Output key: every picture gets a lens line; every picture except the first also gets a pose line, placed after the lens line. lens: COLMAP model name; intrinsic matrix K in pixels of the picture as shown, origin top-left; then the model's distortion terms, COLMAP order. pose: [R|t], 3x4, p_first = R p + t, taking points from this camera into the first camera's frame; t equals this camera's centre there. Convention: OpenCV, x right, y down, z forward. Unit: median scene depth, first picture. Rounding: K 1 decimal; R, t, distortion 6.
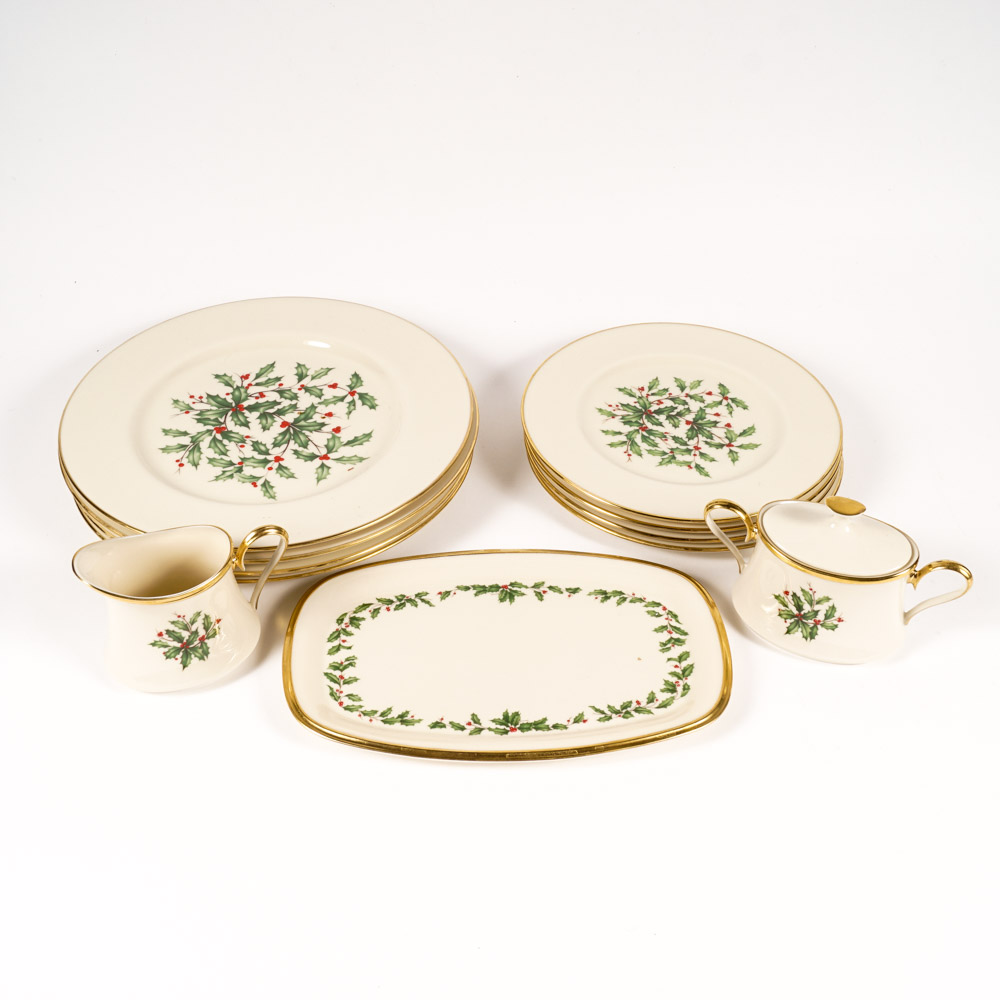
lens RADIAL K [[1295.1, 0, 495.7], [0, 1295.1, 505.7], [0, 0, 1]] dist [-0.090361, 0.000000]
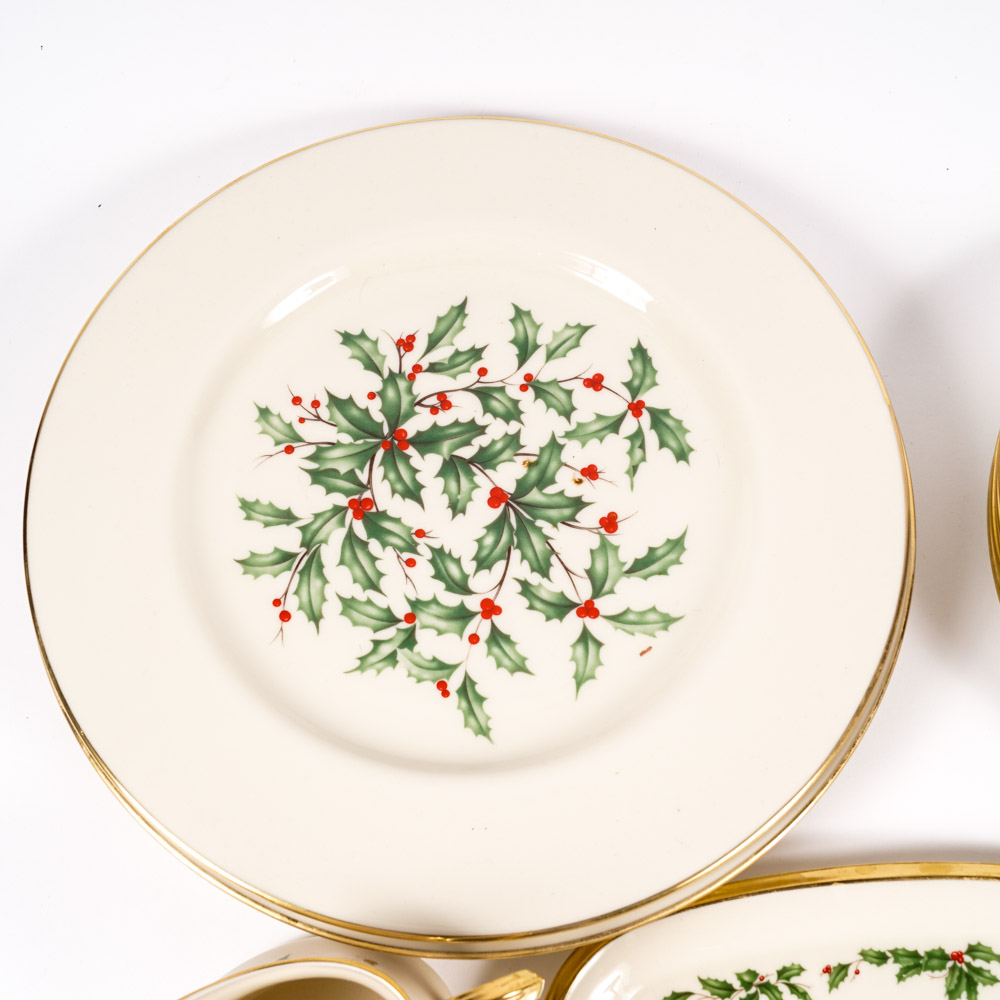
lens RADIAL K [[1295.1, 0, 496.5], [0, 1295.1, 504.0], [0, 0, 1]] dist [-0.090361, 0.000000]
pose [[0.997020, 0.061602, -0.046437, -0.156210], [-0.034064, 0.891643, 0.451456, -0.302557], [0.069216, -0.448529, 0.891084, 0.638004]]
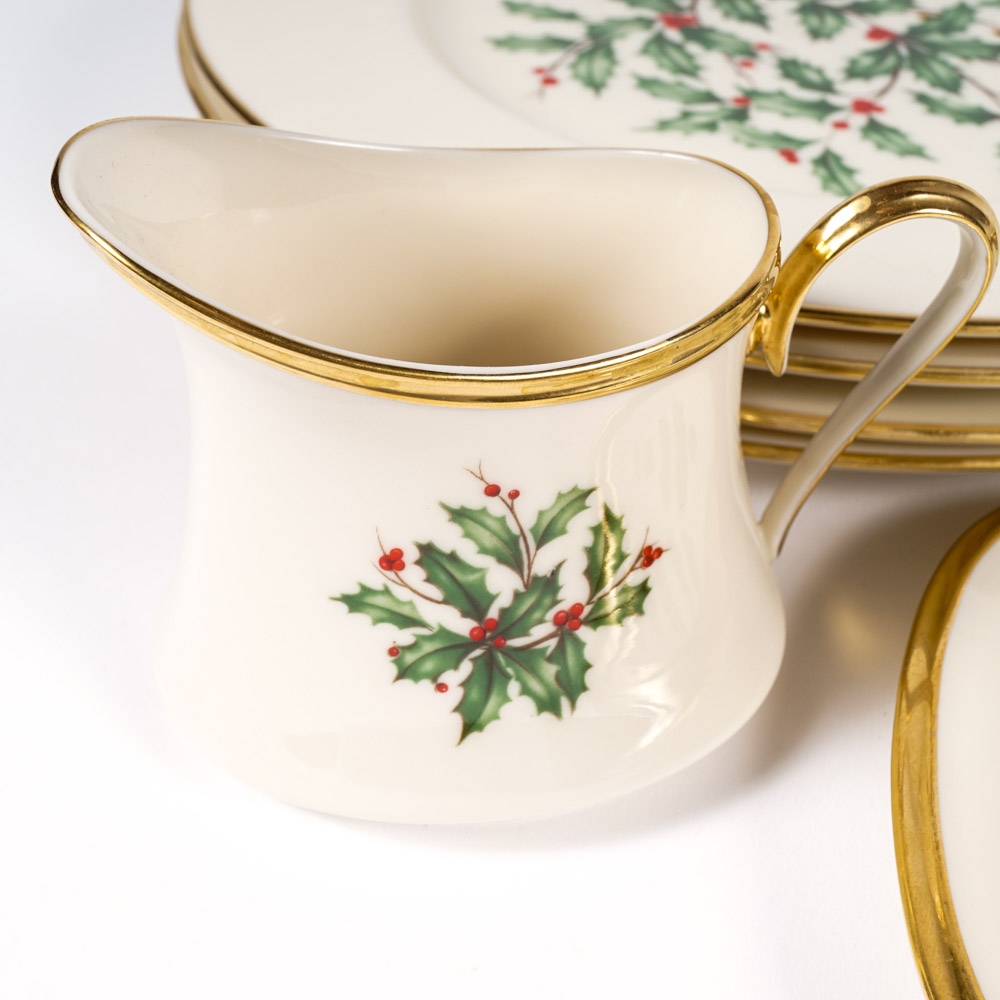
lens RADIAL K [[1666.2, 0, 497.5], [0, 1666.2, 499.5], [0, 0, 1]] dist [-0.076475, 0.000000]
pose [[0.965405, 0.162034, -0.204301, -0.168505], [-0.171047, 0.984889, -0.027139, 0.084876], [0.196816, 0.061145, 0.978532, 0.652661]]
